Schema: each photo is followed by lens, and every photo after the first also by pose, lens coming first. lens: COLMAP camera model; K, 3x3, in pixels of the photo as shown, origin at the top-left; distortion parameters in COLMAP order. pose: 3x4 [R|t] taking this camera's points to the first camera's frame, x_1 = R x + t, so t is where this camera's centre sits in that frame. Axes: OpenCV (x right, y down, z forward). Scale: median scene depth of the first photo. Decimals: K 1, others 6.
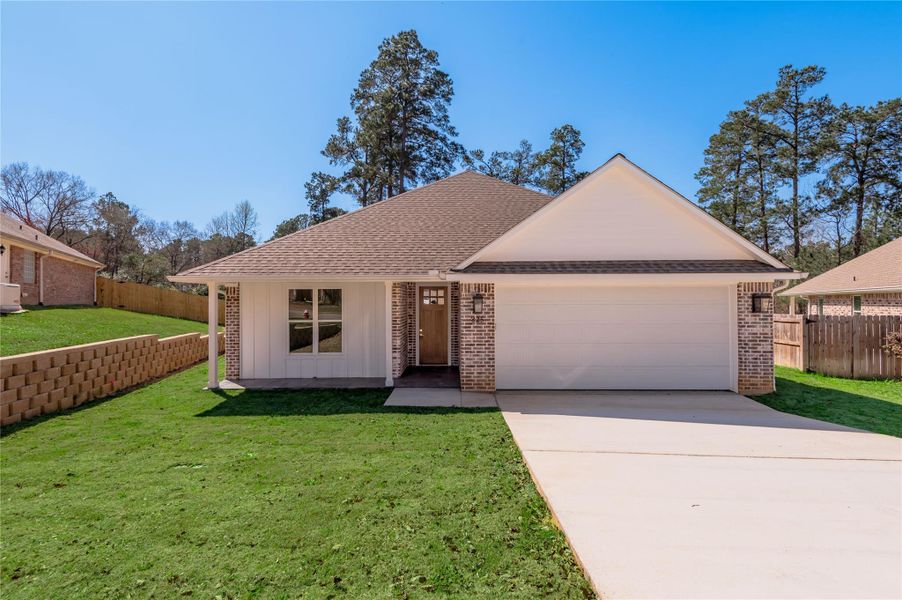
lens RADIAL K [[421.0, 0, 446.6], [0, 421.0, 303.5], [0, 0, 1]] dist [0.028135, -0.021114]
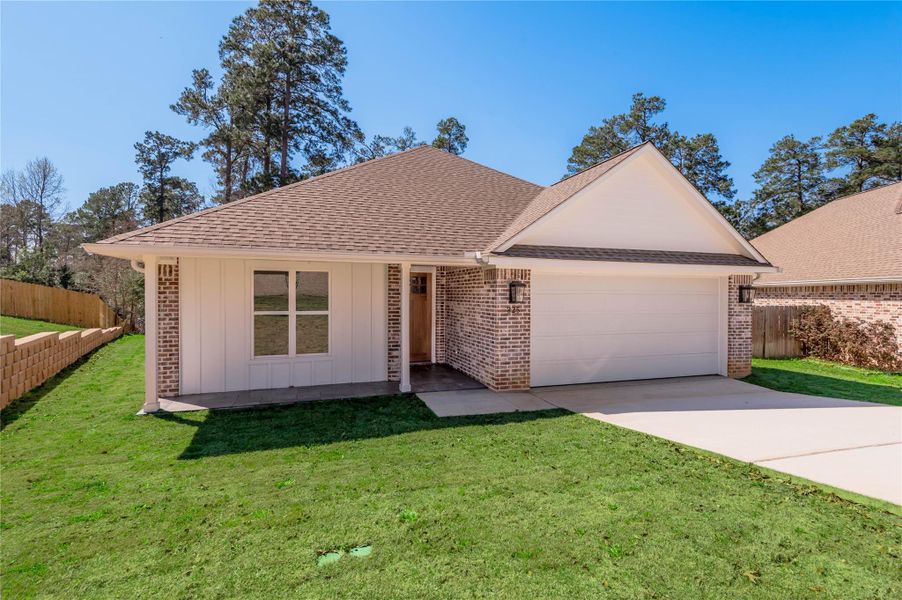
lens RADIAL K [[427.4, 0, 451.0], [0, 427.4, 300.0], [0, 0, 1]] dist [0.025848, -0.019596]
pose [[0.943062, 0.004153, 0.332590, -0.282583], [-0.007697, 0.999927, 0.009337, 0.008144], [-0.332527, -0.011365, 0.943025, 0.161948]]
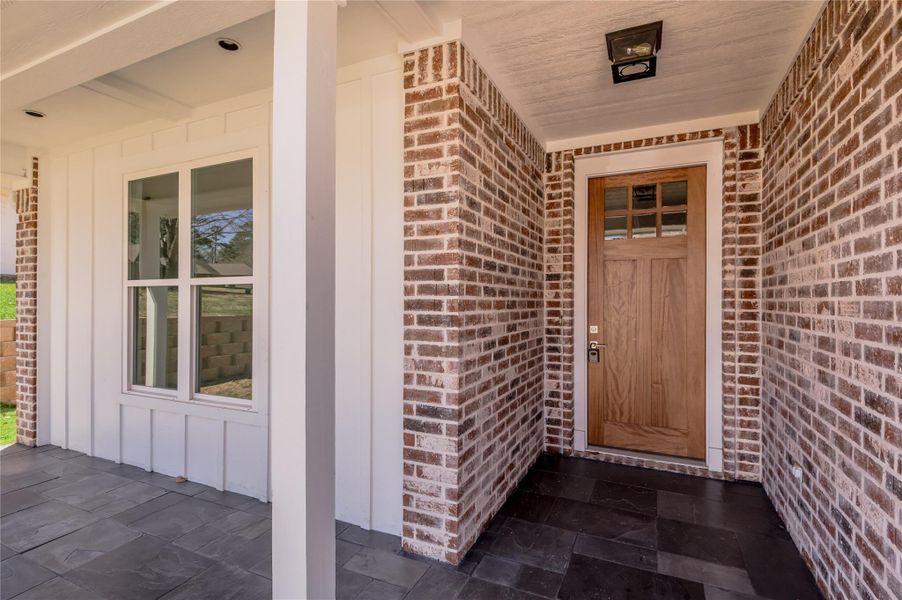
lens RADIAL K [[421.0, 0, 446.6], [0, 421.0, 303.5], [0, 0, 1]] dist [0.028135, -0.021114]
pose [[0.896726, 0.005057, -0.442556, -0.025889], [-0.004701, 0.999987, 0.001901, 0.051361], [0.442560, 0.000376, 0.896739, 0.772088]]
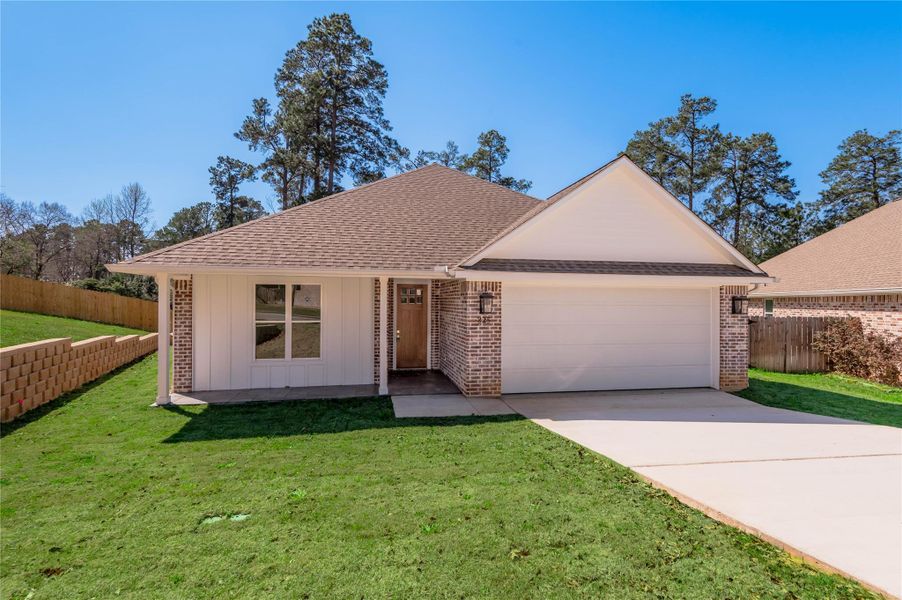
lens RADIAL K [[421.0, 0, 446.6], [0, 421.0, 303.5], [0, 0, 1]] dist [0.028135, -0.021114]
pose [[0.978980, 0.009062, 0.203754, -0.161765], [-0.009199, 0.999958, -0.000275, 0.001868], [-0.203748, -0.001605, 0.979022, 0.082105]]
